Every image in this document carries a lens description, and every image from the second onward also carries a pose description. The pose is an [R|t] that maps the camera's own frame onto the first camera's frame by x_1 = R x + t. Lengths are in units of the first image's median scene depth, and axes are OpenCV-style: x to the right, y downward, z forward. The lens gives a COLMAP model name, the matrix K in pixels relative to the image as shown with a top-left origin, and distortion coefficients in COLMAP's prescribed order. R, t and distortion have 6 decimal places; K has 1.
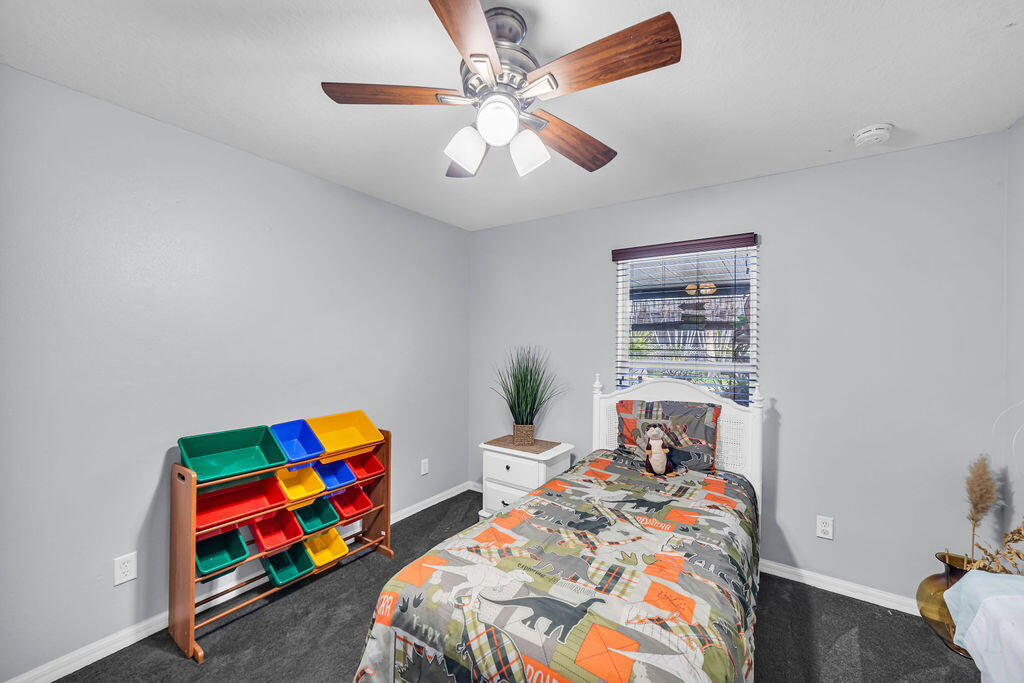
lens RADIAL K [[402.7, 0, 516.4], [0, 402.7, 337.1], [0, 0, 1]] dist [-0.013887, 0.000692]
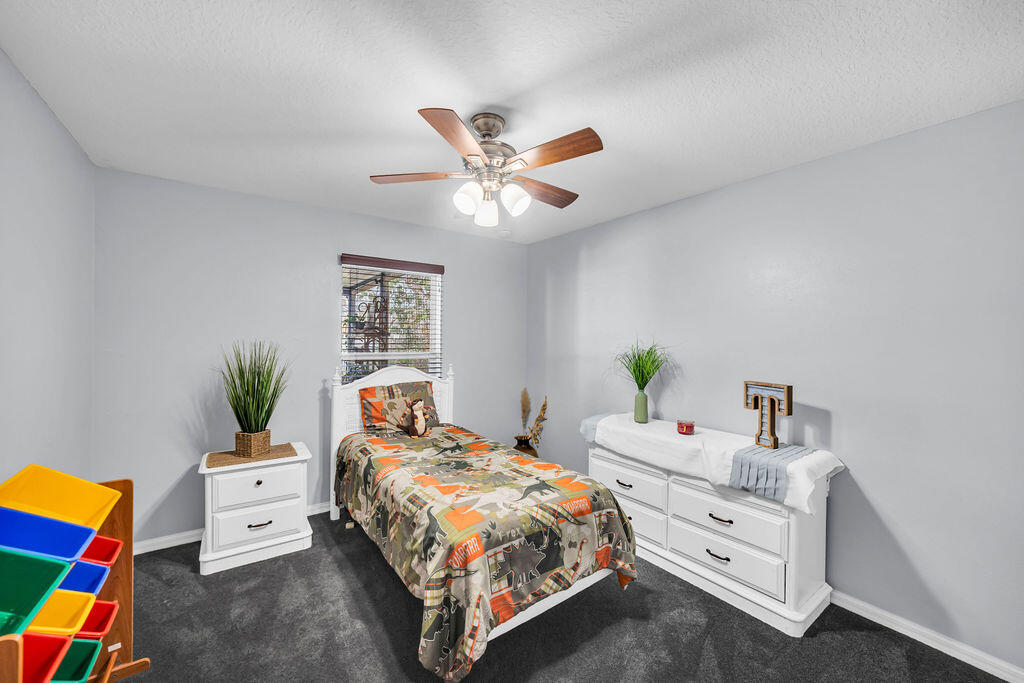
lens RADIAL K [[402.7, 0, 516.4], [0, 402.7, 337.1], [0, 0, 1]] dist [-0.013887, 0.000692]
pose [[0.325842, -0.001419, 0.945423, -1.054240], [-0.017879, 0.999811, 0.007662, -0.010192], [-0.945255, -0.019400, 0.325755, 0.321594]]
